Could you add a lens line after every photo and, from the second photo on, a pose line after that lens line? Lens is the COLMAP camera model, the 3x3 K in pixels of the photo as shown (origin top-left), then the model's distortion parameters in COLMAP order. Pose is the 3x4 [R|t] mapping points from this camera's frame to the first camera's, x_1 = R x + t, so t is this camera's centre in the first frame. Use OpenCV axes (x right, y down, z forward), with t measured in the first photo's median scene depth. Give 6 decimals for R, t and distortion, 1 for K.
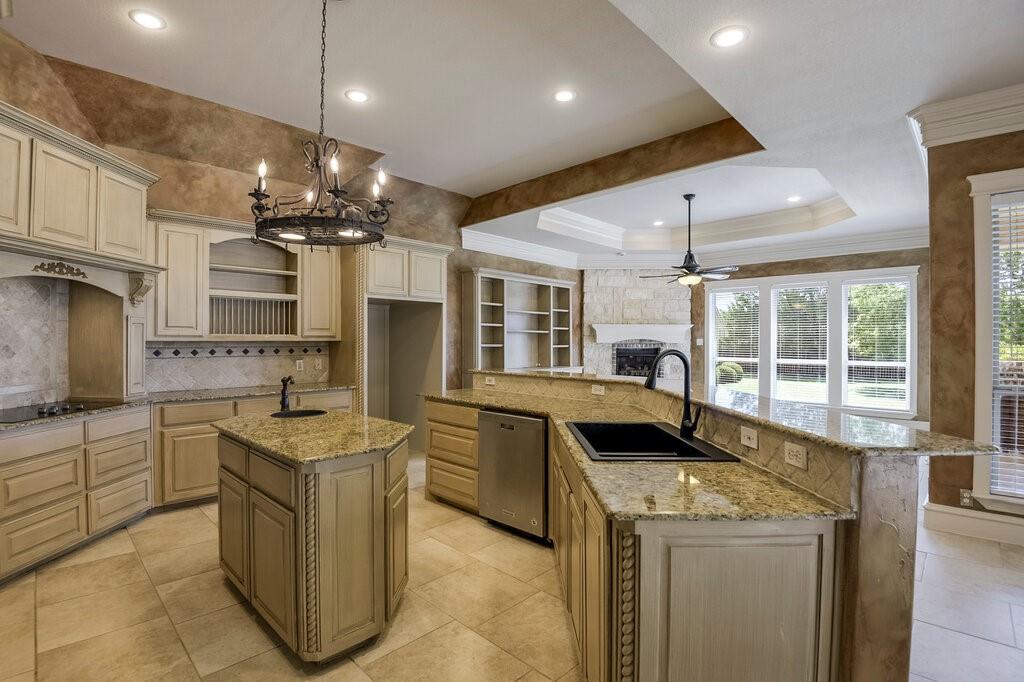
lens RADIAL K [[478.7, 0, 512.0], [0, 478.7, 341.0], [0, 0, 1]] dist [-0.021773, -0.013990]
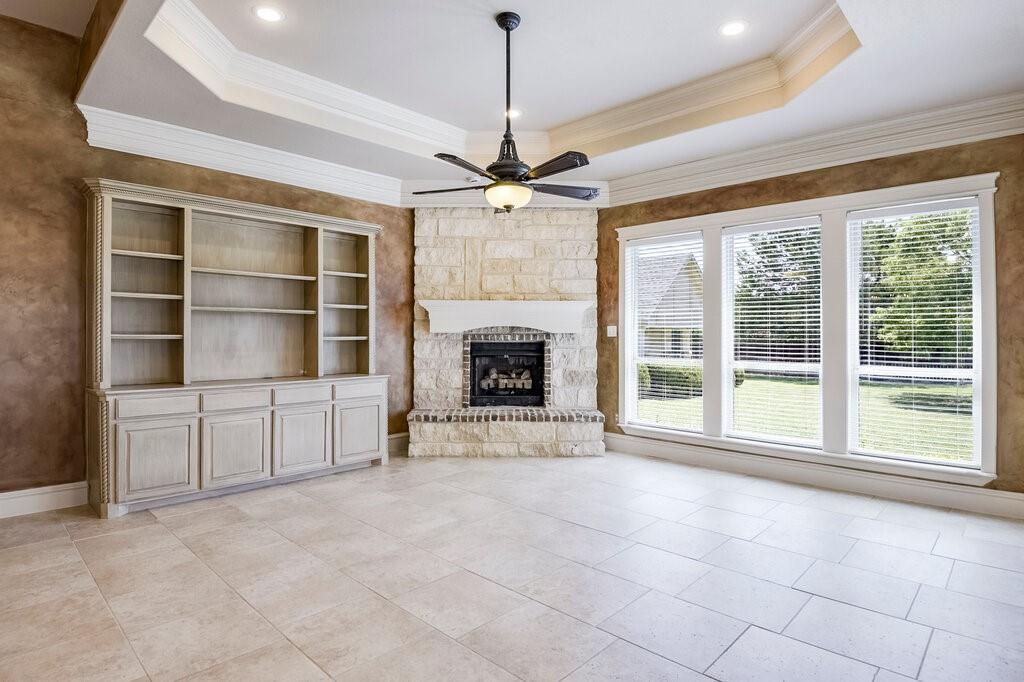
lens RADIAL K [[543.3, 0, 512.4], [0, 543.3, 329.1], [0, 0, 1]] dist [-0.033065, -0.000728]
pose [[0.999978, 0.000082, 0.006580, 0.286131], [-0.000019, 0.999954, -0.009576, 0.006186], [-0.006580, 0.009576, 0.999932, 0.360133]]
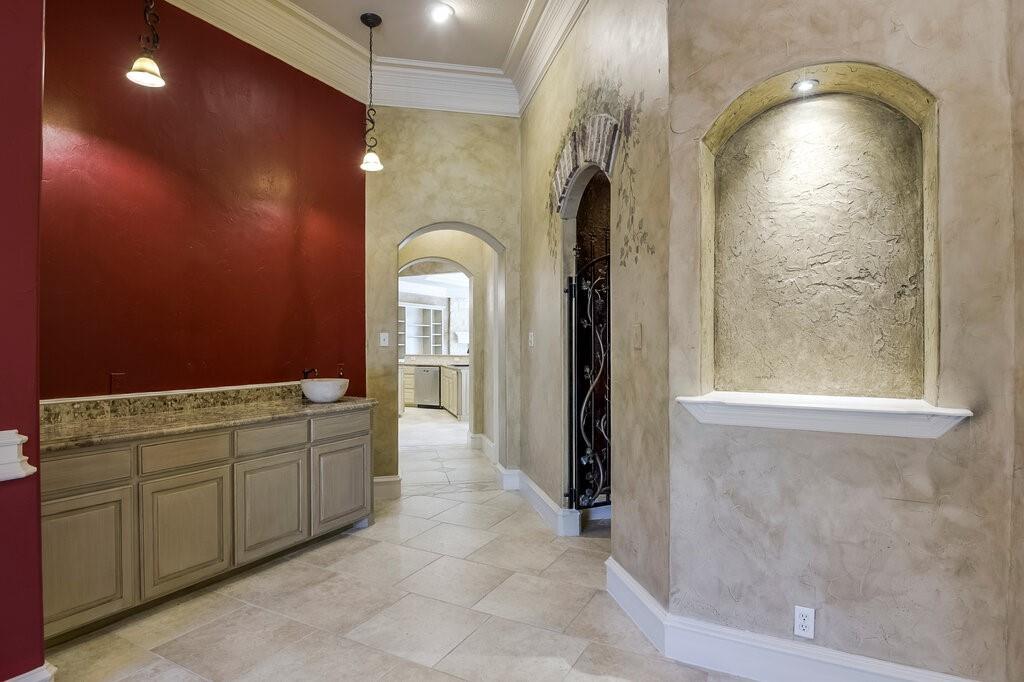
lens RADIAL K [[559.8, 0, 512.0], [0, 559.8, 341.0], [0, 0, 1]] dist [0.000051, -0.000004]
pose [[0.965795, -0.002690, 0.259293, -0.149947], [0.002614, 0.999996, 0.000635, -0.003800], [-0.259294, 0.000065, 0.965799, -0.948841]]
